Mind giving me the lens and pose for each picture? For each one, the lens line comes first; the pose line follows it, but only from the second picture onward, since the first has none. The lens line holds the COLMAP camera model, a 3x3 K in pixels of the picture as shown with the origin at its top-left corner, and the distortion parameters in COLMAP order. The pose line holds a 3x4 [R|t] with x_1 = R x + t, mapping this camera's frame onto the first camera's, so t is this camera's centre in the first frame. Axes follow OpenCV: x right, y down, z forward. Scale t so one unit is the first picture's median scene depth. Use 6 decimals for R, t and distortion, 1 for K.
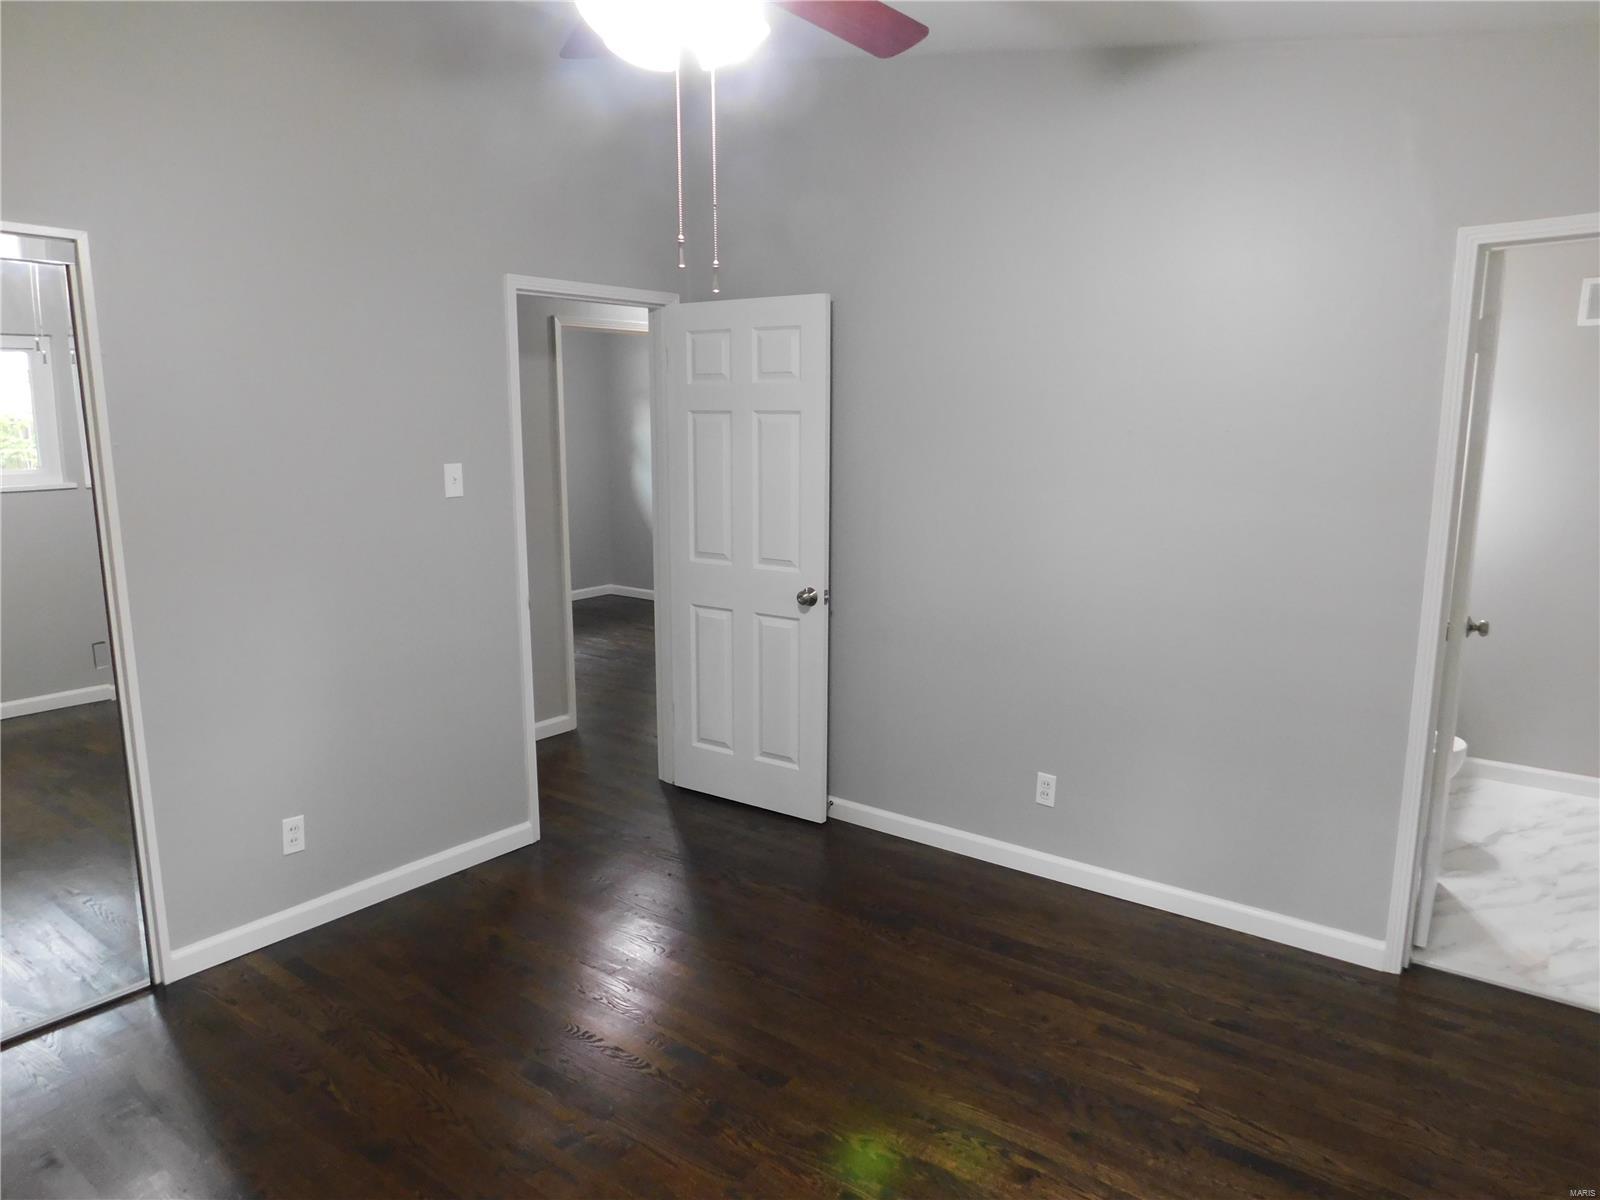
lens RADIAL K [[1053.4, 0, 799.5], [0, 1053.4, 602.1], [0, 0, 1]] dist [-0.062336, 0.049831]
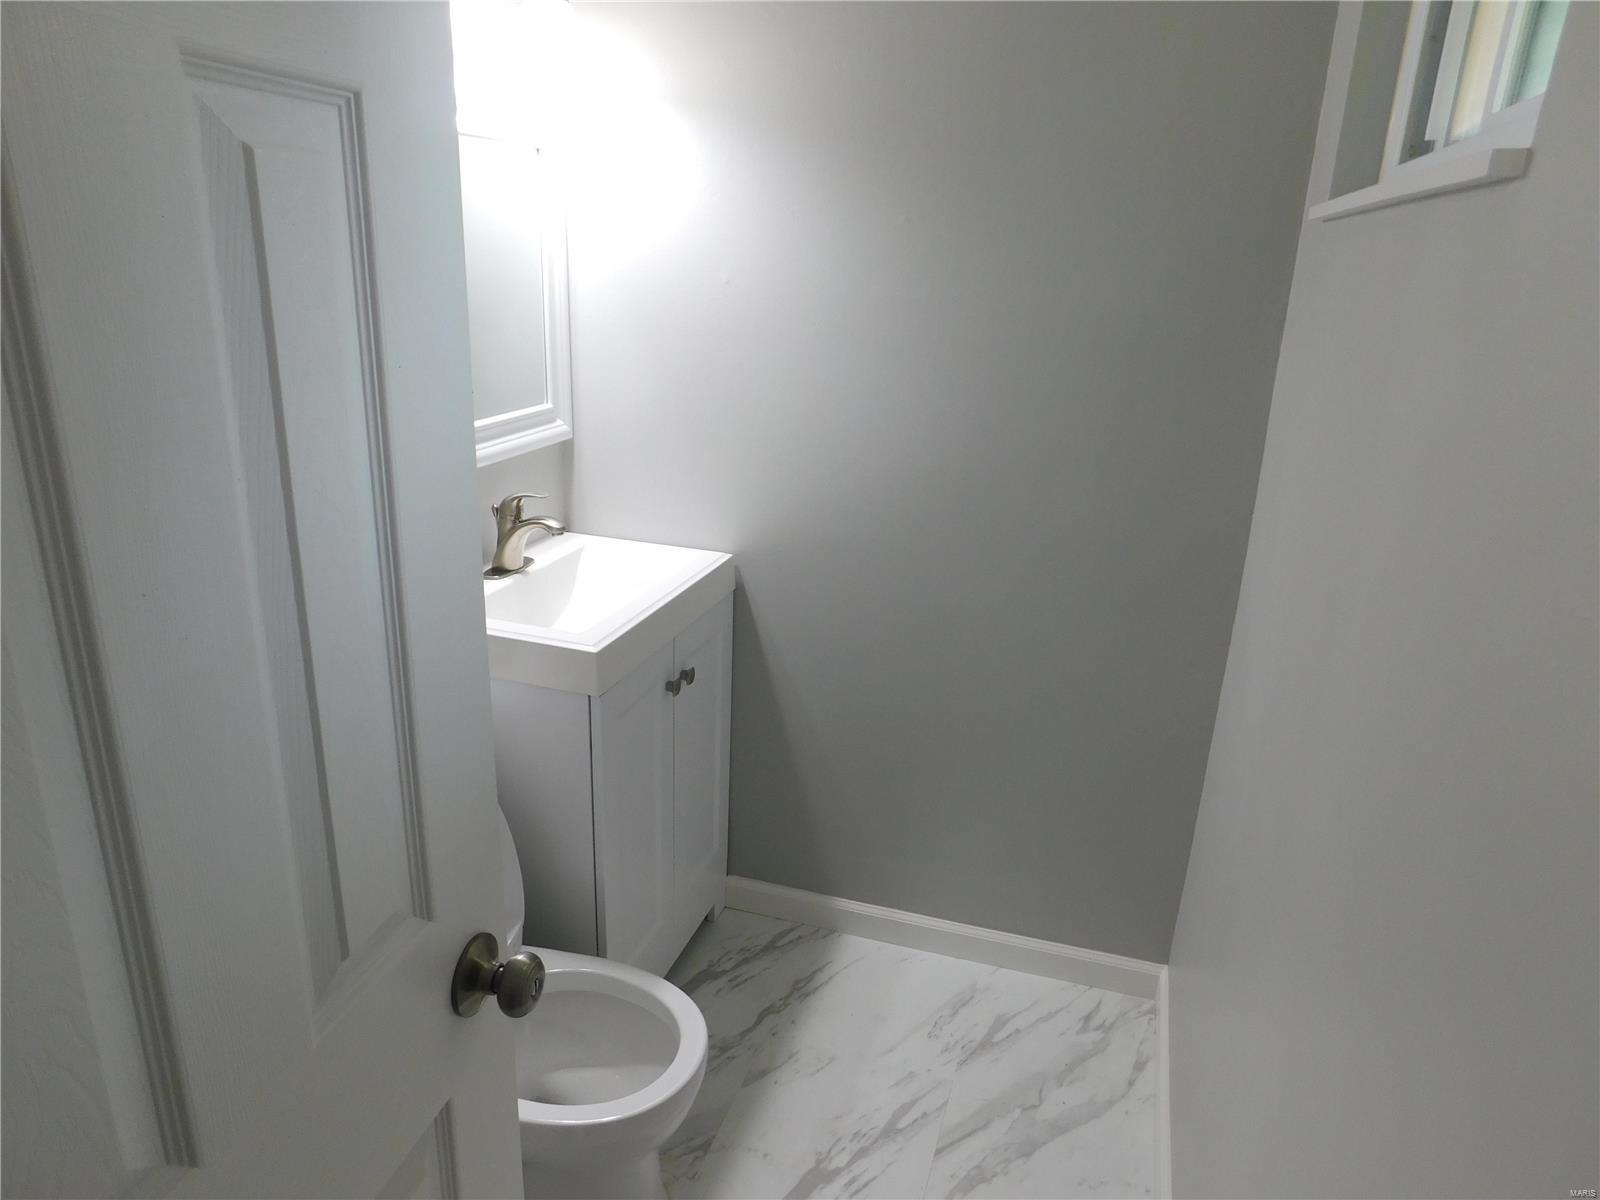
lens RADIAL K [[1053.4, 0, 799.8], [0, 1053.4, 602.1], [0, 0, 1]] dist [-0.062336, 0.049831]
pose [[0.940616, -0.077607, 0.330481, 0.528988], [0.023093, 0.985891, 0.165788, -0.094212], [-0.338685, -0.148312, 0.929137, 0.603917]]
